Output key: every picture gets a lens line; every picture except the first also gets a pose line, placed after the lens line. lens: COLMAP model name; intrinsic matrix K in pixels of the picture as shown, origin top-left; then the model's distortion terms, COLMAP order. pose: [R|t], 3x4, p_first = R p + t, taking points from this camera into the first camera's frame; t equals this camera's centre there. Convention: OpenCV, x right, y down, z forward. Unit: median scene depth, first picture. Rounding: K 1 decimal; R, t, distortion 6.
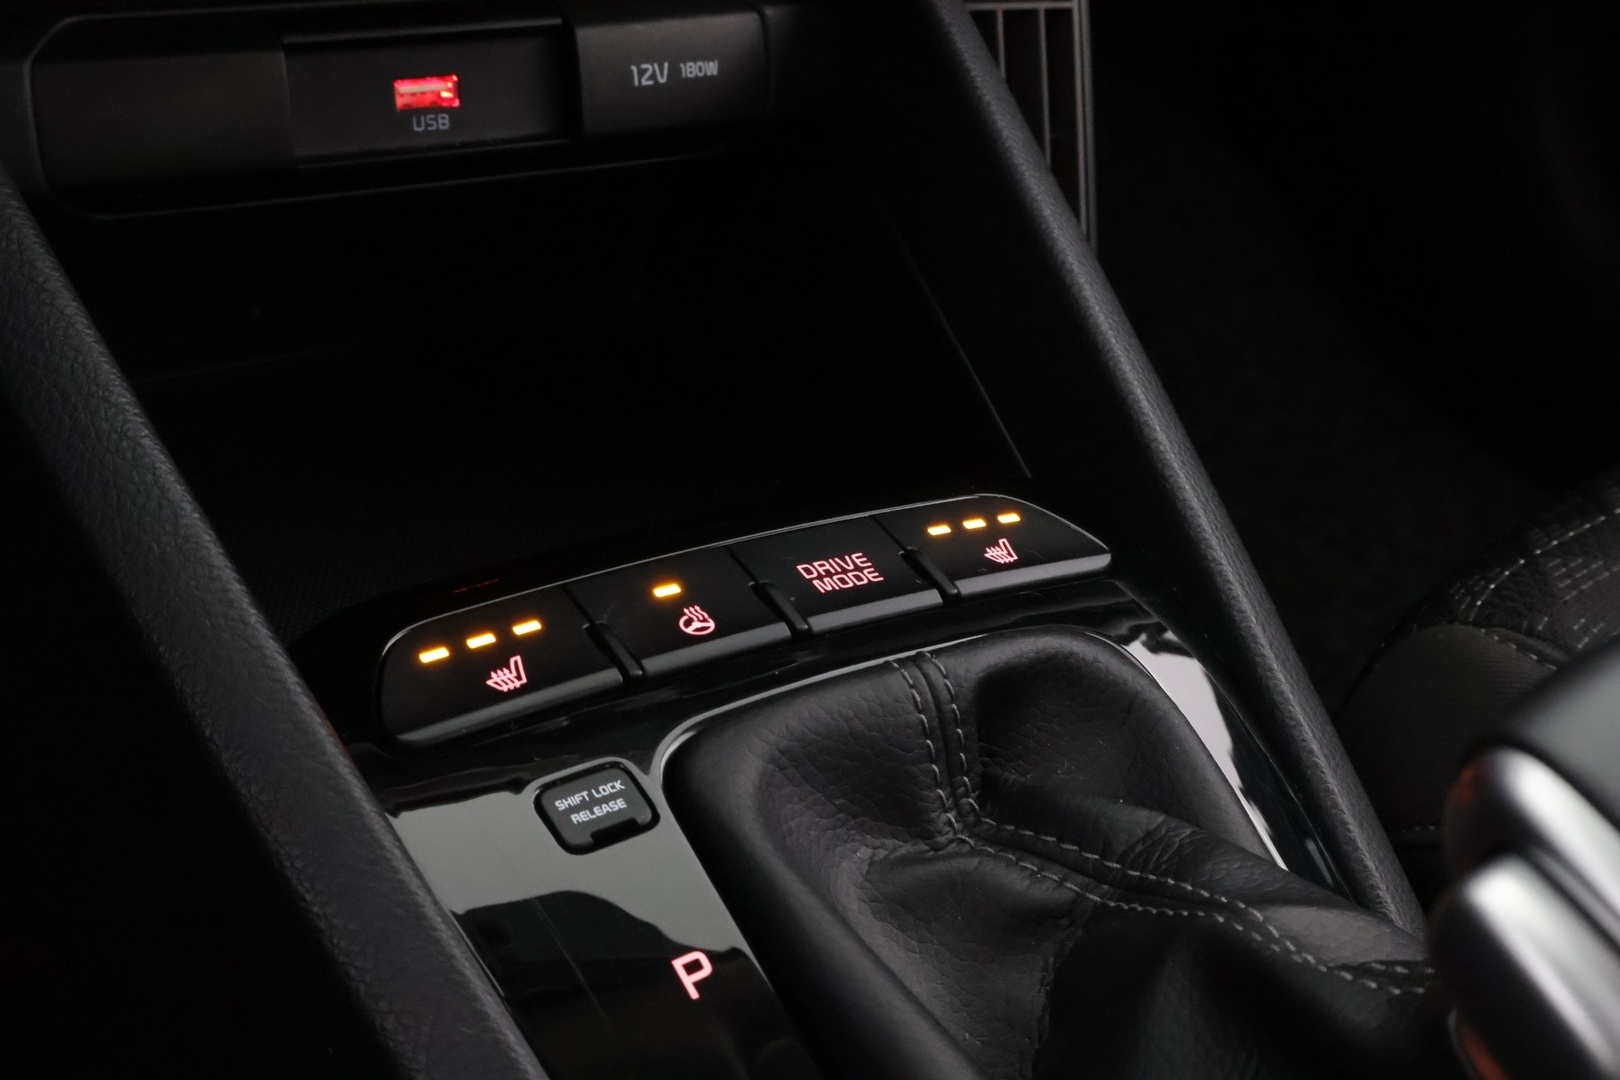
lens RADIAL K [[2268.7, 0, 813.8], [0, 2268.7, 482.0], [0, 0, 1]] dist [-0.006473, 0.064985]
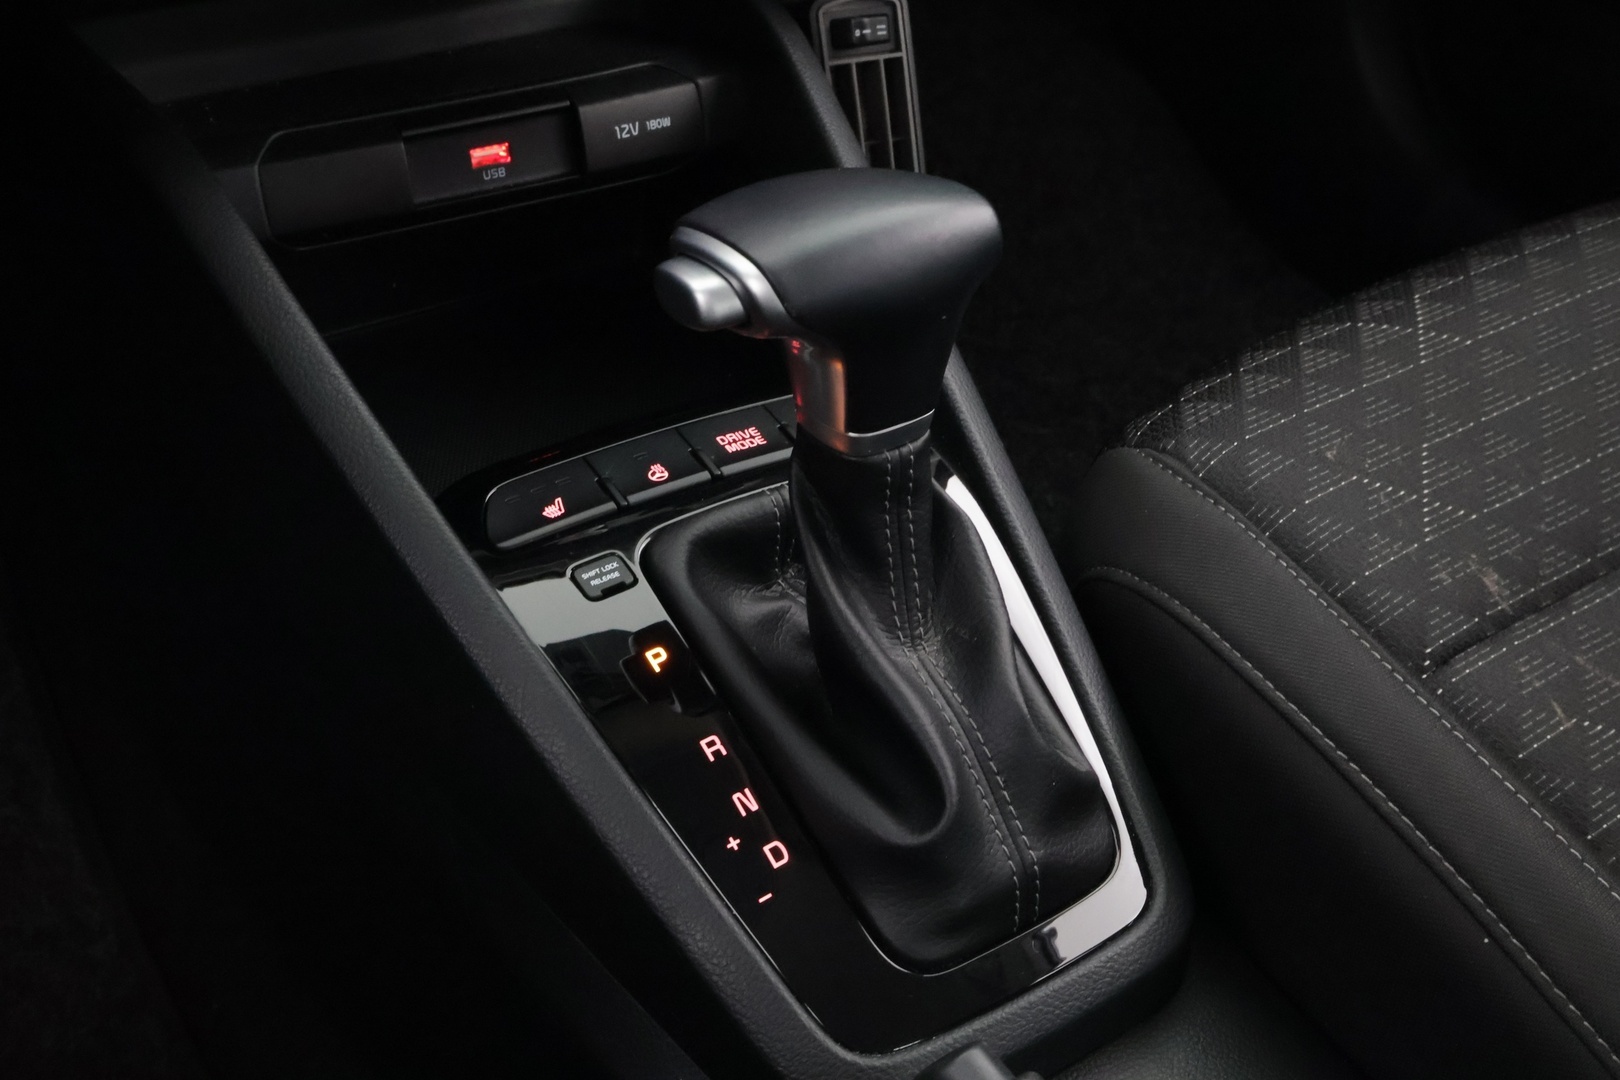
lens RADIAL K [[2069.8, 0, 810.0], [0, 2069.8, 540.0], [0, 0, 1]] dist [-0.011014, 0.025414]
pose [[0.997892, -0.050062, -0.041298, 0.128062], [0.054467, 0.992038, 0.113547, -0.062909], [0.035285, -0.115557, 0.992674, -0.603967]]
